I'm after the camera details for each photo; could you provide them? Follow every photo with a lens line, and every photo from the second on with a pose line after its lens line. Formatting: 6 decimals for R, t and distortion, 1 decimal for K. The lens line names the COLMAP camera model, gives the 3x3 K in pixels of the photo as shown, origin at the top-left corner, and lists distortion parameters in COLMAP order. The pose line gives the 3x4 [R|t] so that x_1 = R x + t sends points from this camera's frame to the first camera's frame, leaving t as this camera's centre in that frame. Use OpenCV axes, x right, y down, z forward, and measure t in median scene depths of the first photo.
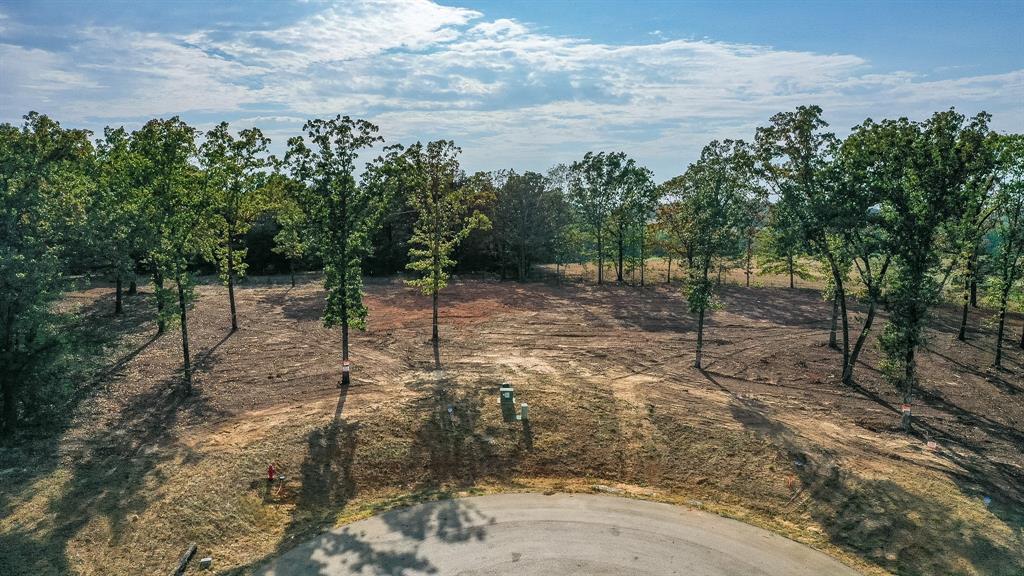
lens RADIAL K [[813.0, 0, 511.6], [0, 813.0, 286.7], [0, 0, 1]] dist [0.014931, -0.006652]
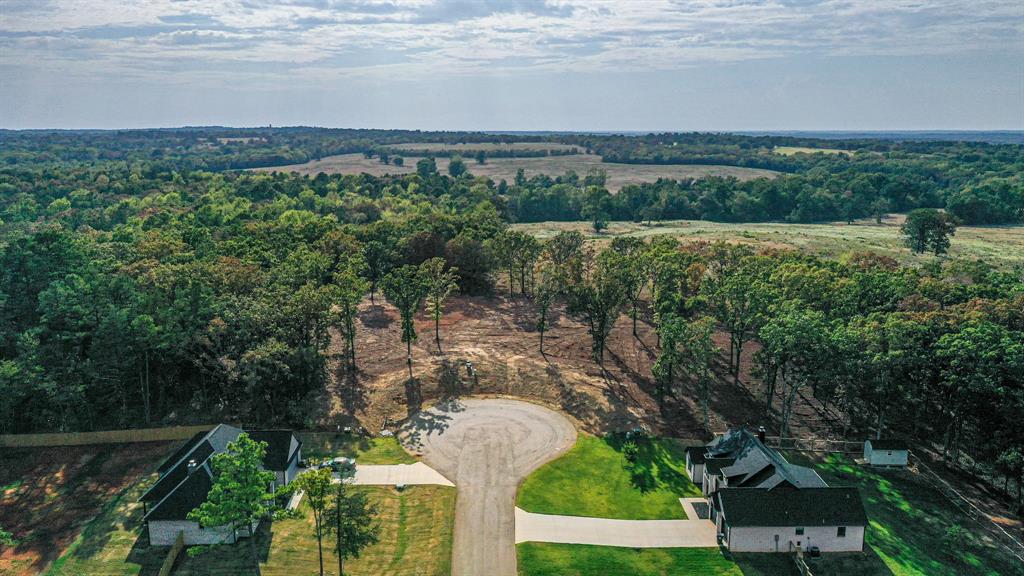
lens RADIAL K [[811.2, 0, 517.8], [0, 811.2, 294.2], [0, 0, 1]] dist [0.036932, 0.002142]
pose [[0.996841, -0.022301, 0.076227, -0.045553], [0.013916, 0.993965, 0.108812, -0.418522], [-0.078194, -0.107407, 0.991135, -1.778980]]
